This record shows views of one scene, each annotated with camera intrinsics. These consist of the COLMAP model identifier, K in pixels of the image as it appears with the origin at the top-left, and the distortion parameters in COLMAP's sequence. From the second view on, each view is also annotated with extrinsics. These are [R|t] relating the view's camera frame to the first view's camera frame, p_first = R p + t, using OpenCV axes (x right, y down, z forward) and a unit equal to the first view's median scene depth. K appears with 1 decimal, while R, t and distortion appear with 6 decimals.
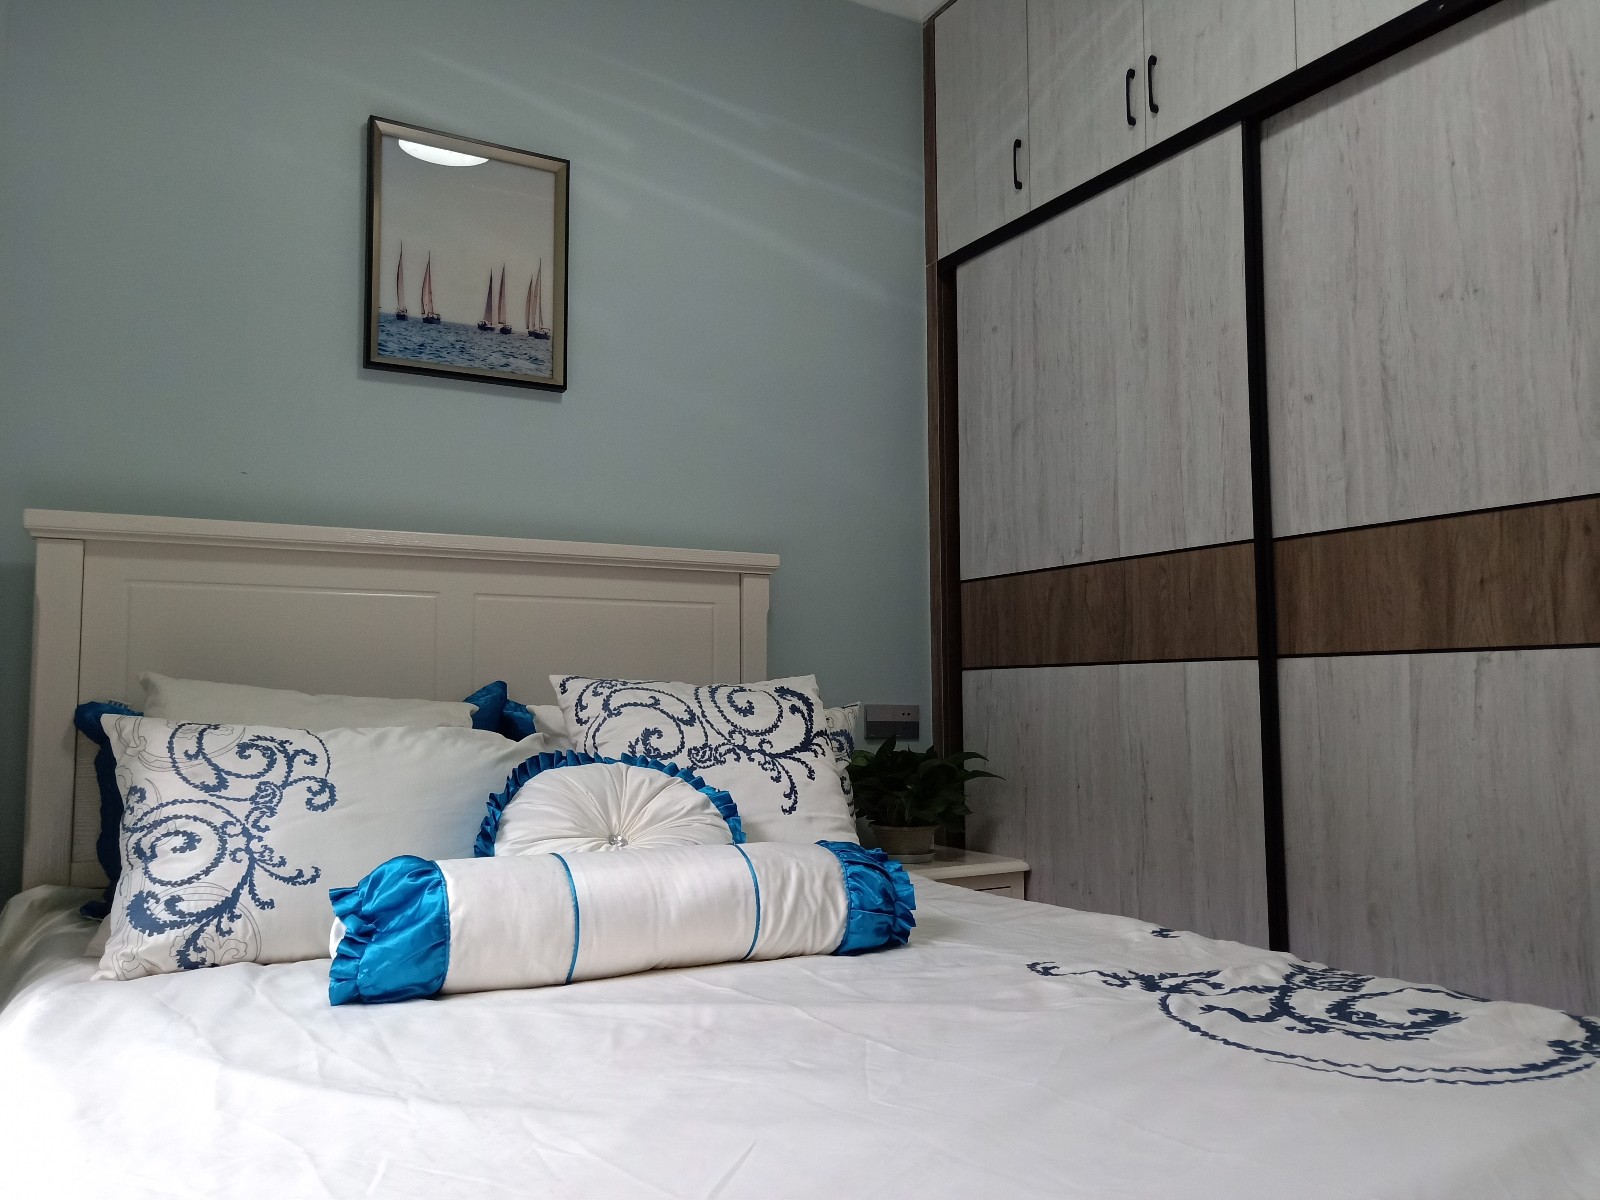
lens RADIAL K [[1199.5, 0, 807.1], [0, 1199.5, 598.0], [0, 0, 1]] dist [0.016580, 0.004740]
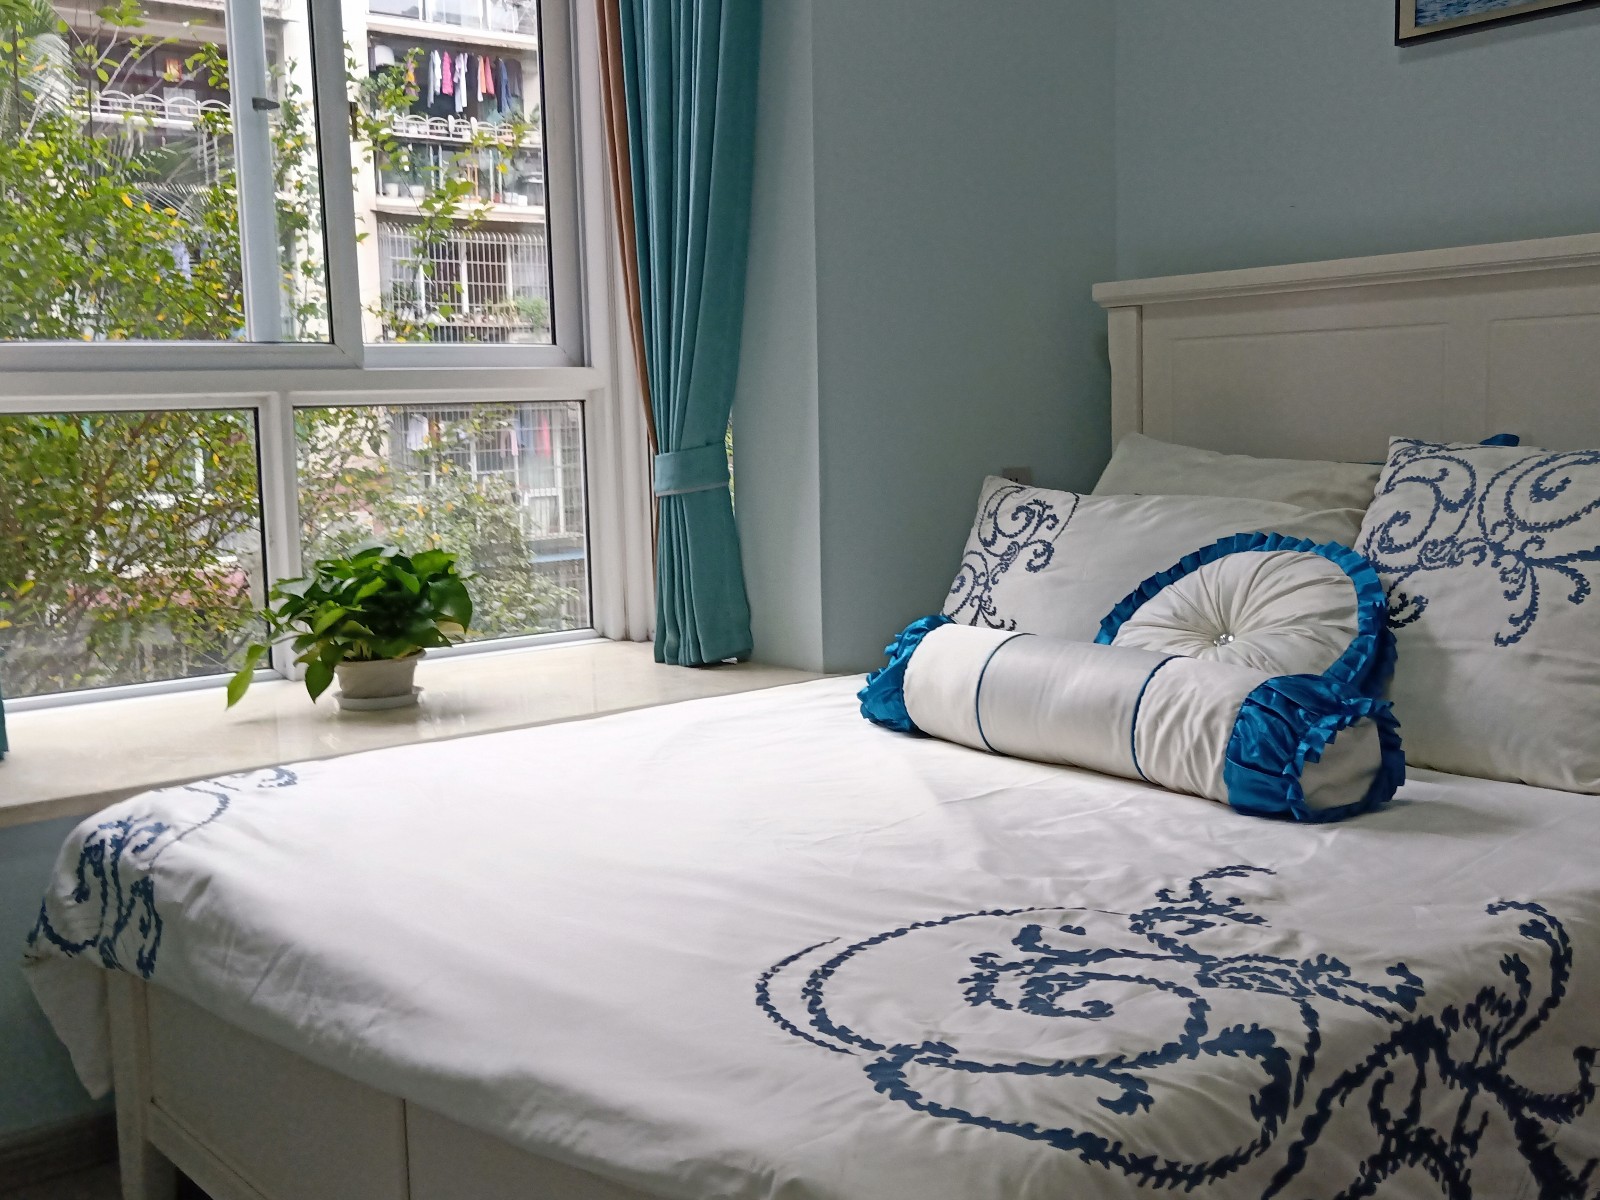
lens RADIAL K [[1695.1, 0, 800.0], [0, 1695.1, 600.0], [0, 0, 1]] dist [0.008199, 0.011081]
pose [[0.158865, 0.111941, -0.980934, 1.084220], [0.105023, 0.985998, 0.129528, -0.020727], [0.981699, -0.123598, 0.144884, 0.563461]]
